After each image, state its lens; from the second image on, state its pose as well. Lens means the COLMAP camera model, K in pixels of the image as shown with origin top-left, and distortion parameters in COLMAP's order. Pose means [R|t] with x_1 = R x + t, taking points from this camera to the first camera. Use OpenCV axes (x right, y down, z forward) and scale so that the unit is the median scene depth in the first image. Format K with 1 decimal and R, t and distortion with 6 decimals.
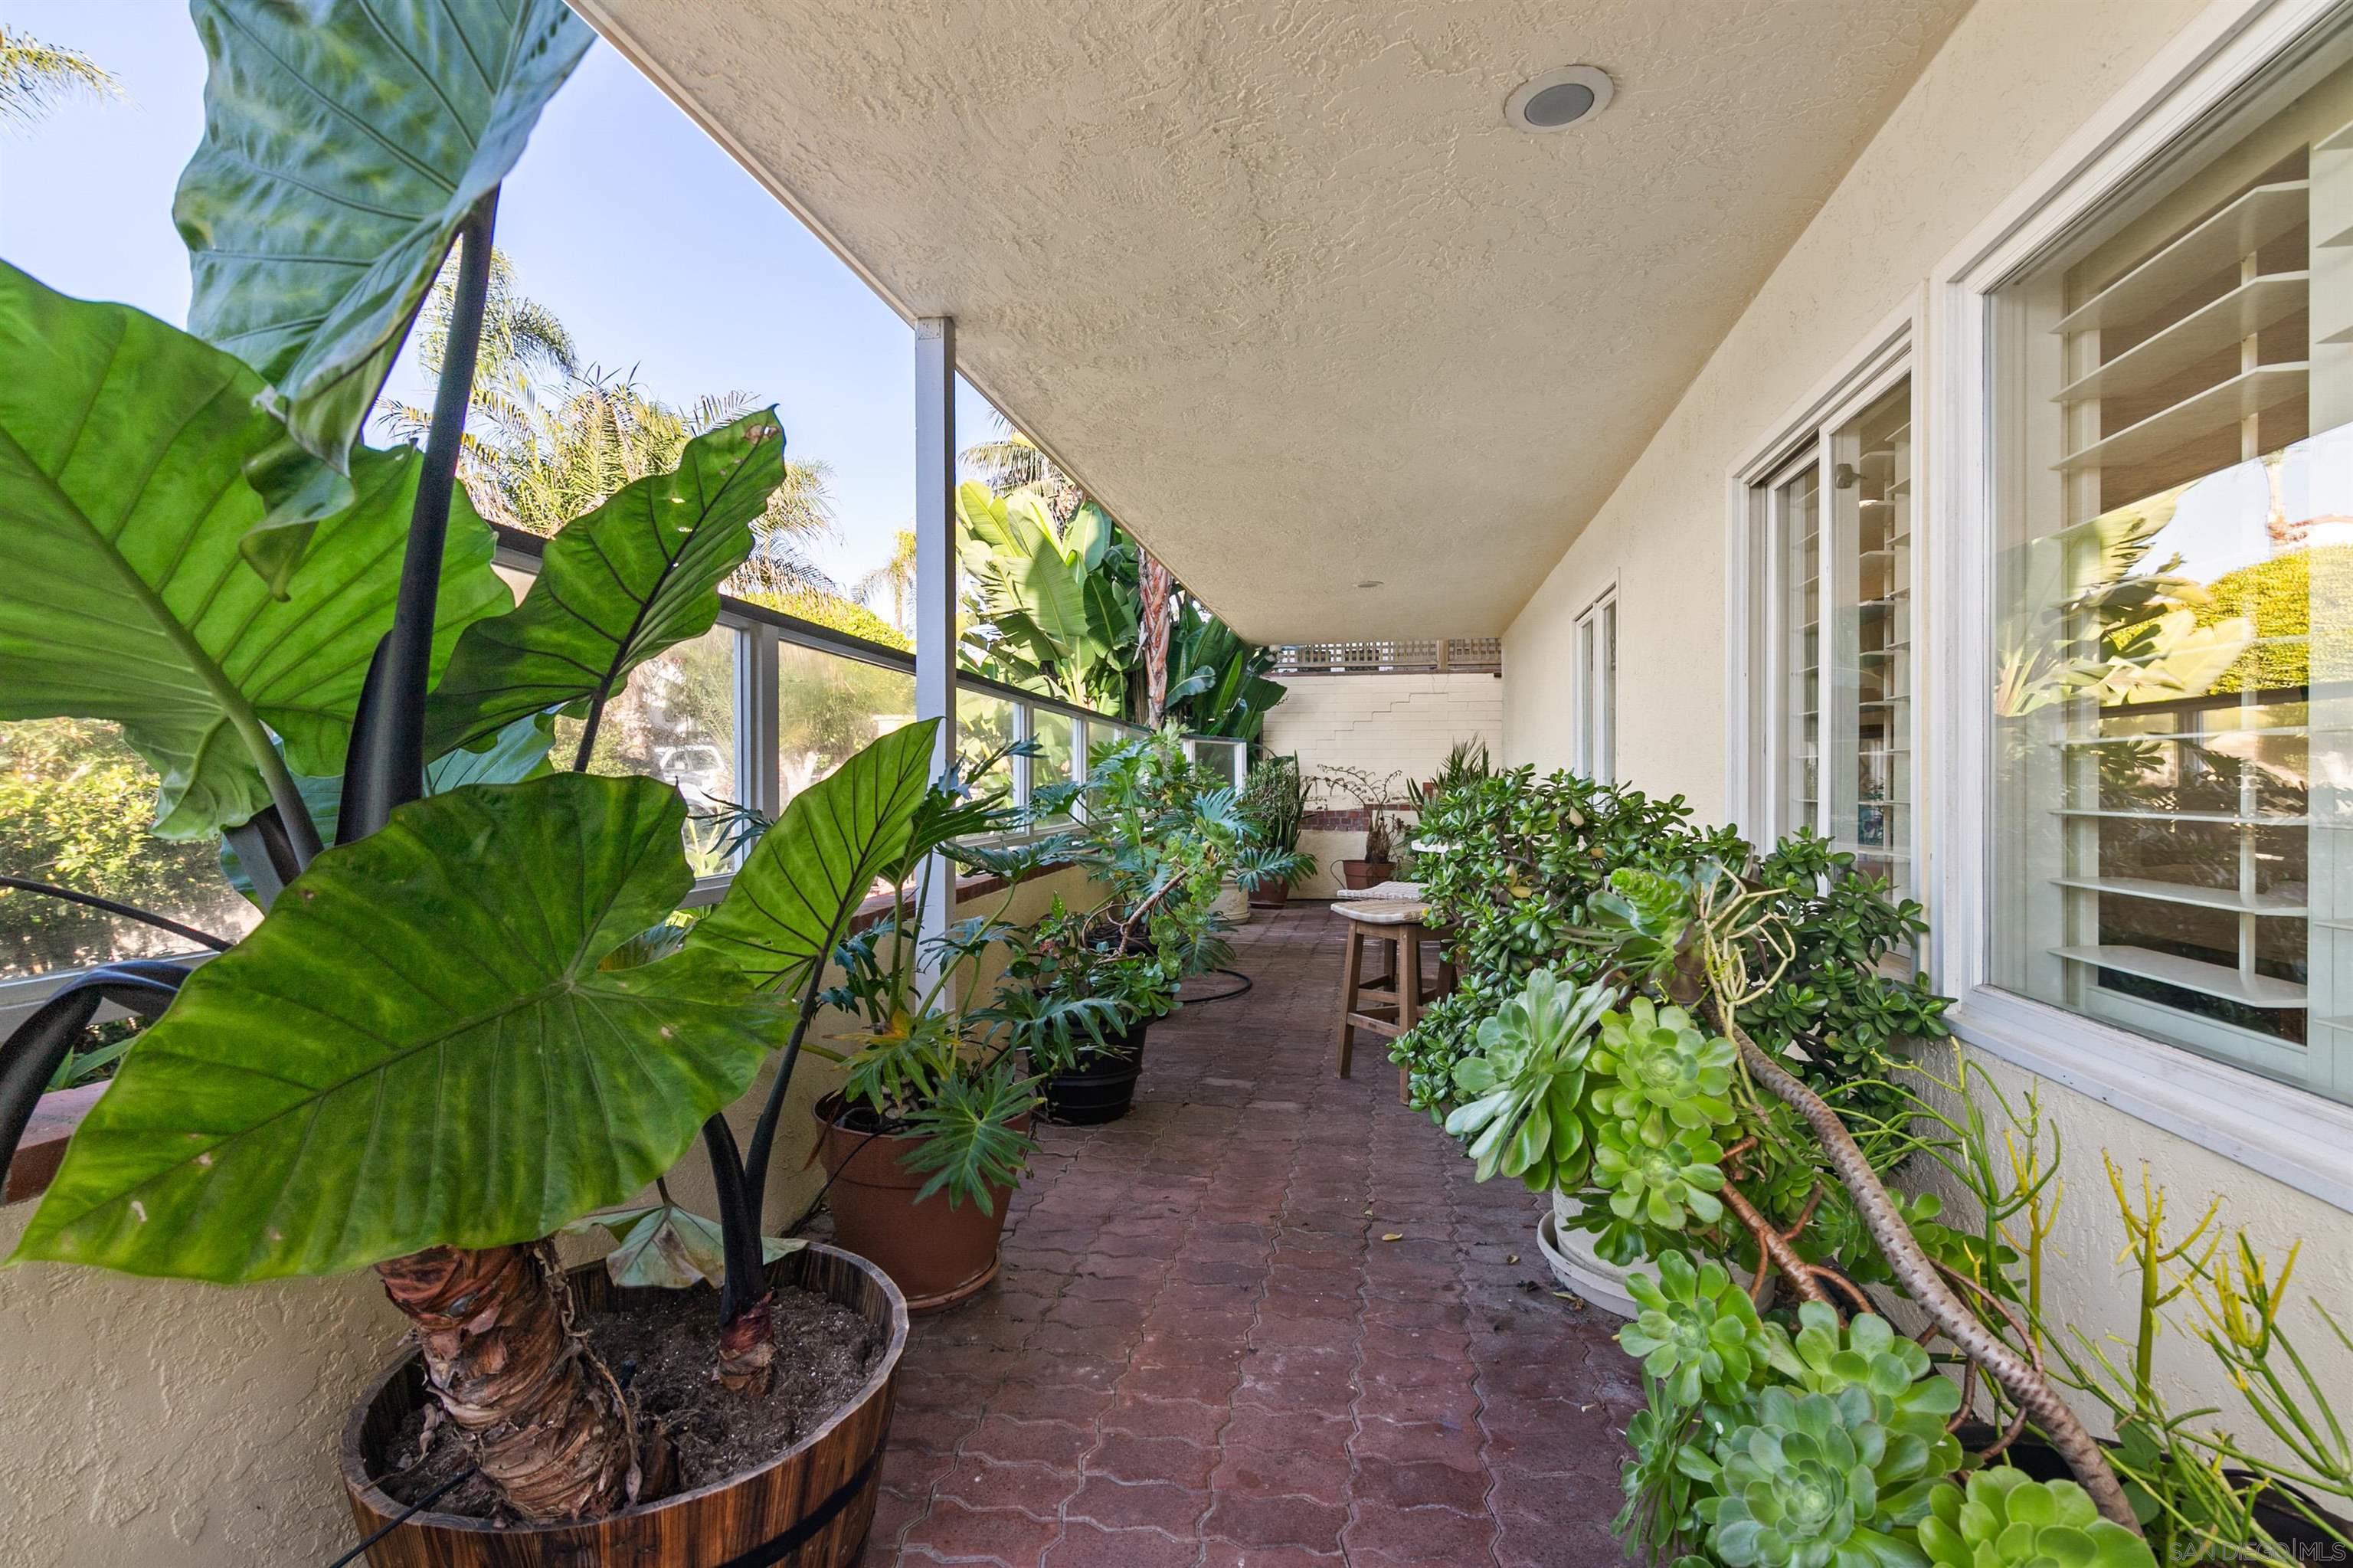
lens RADIAL K [[1057.8, 0, 1174.4], [0, 1057.8, 786.4], [0, 0, 1]] dist [0.001200, -0.002480]
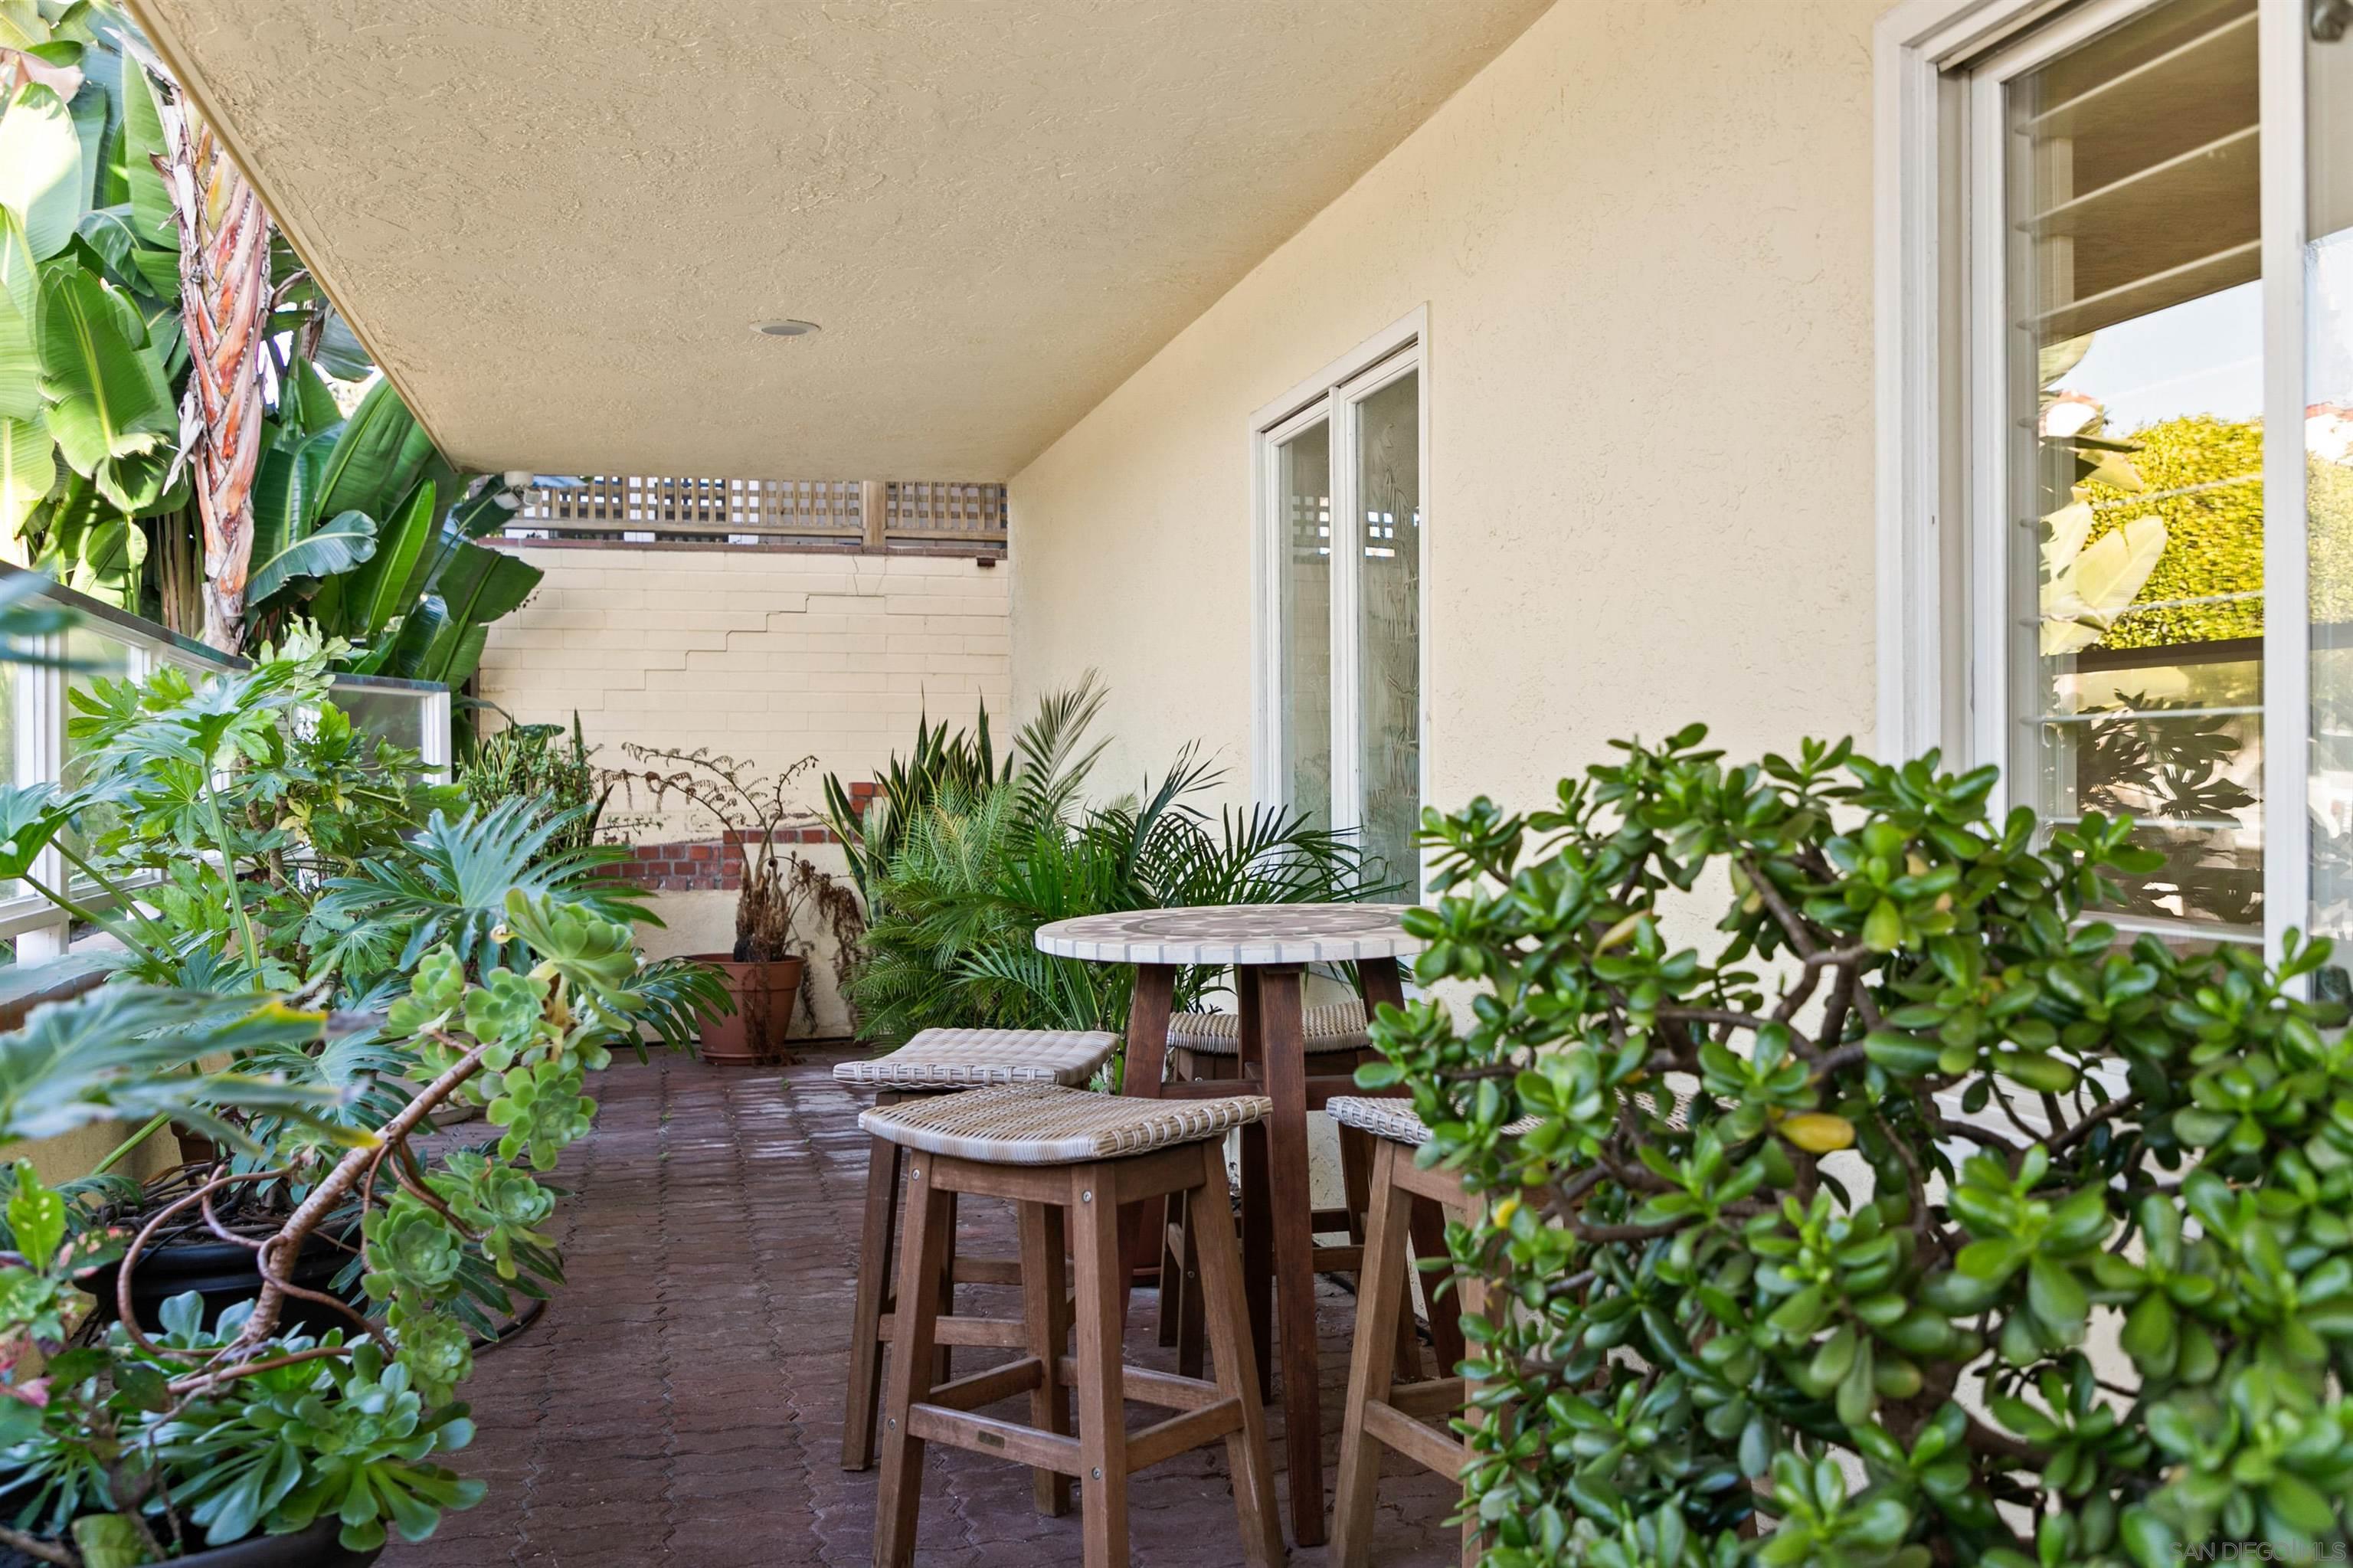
lens RADIAL K [[2038.9, 0, 1180.4], [0, 2038.9, 777.8], [0, 0, 1]] dist [-0.030213, 0.014856]
pose [[0.902155, -0.003530, 0.431398, -0.022923], [0.006073, 0.999971, -0.004516, -0.000744], [-0.431370, 0.006694, 0.902150, 0.127440]]
